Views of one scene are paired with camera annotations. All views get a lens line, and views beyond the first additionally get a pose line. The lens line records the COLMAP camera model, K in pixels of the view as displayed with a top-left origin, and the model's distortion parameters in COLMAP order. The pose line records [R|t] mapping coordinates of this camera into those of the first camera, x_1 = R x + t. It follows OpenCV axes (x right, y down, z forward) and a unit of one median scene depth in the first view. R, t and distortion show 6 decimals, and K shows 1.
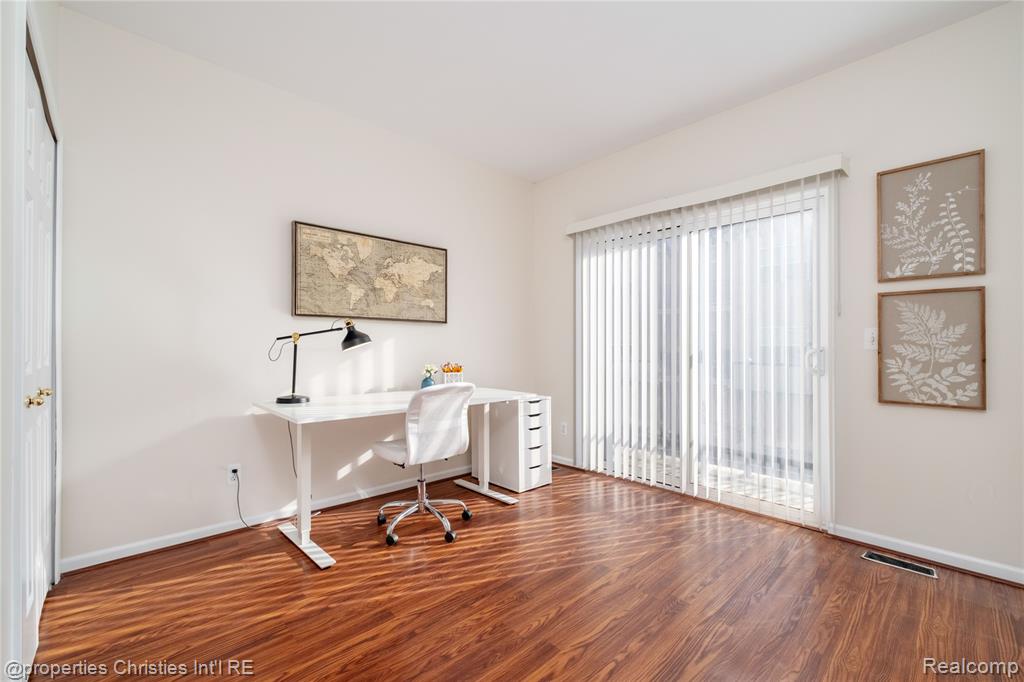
lens RADIAL K [[439.0, 0, 512.0], [0, 439.0, 341.0], [0, 0, 1]] dist [0.000683, 0.000074]
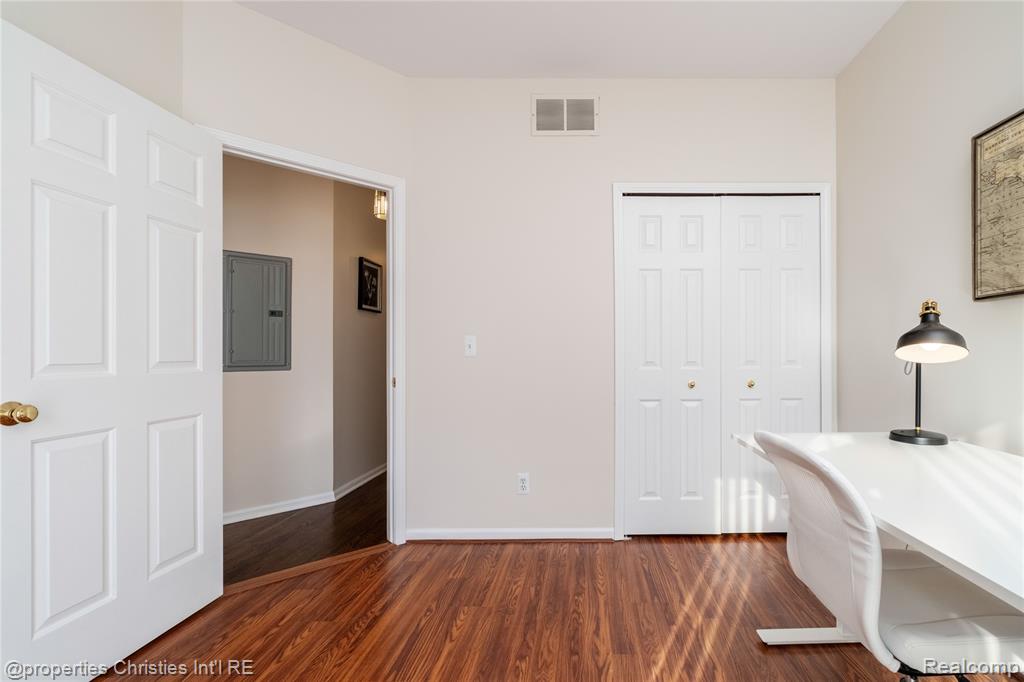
lens RADIAL K [[472.2, 0, 590.4], [0, 472.2, 353.0], [0, 0, 1]] dist [0.000192, -0.000047]
pose [[-0.679797, -0.002794, -0.733395, 0.304915], [0.004458, 0.999959, -0.007941, 0.014125], [0.733387, -0.008667, -0.679757, 1.043459]]
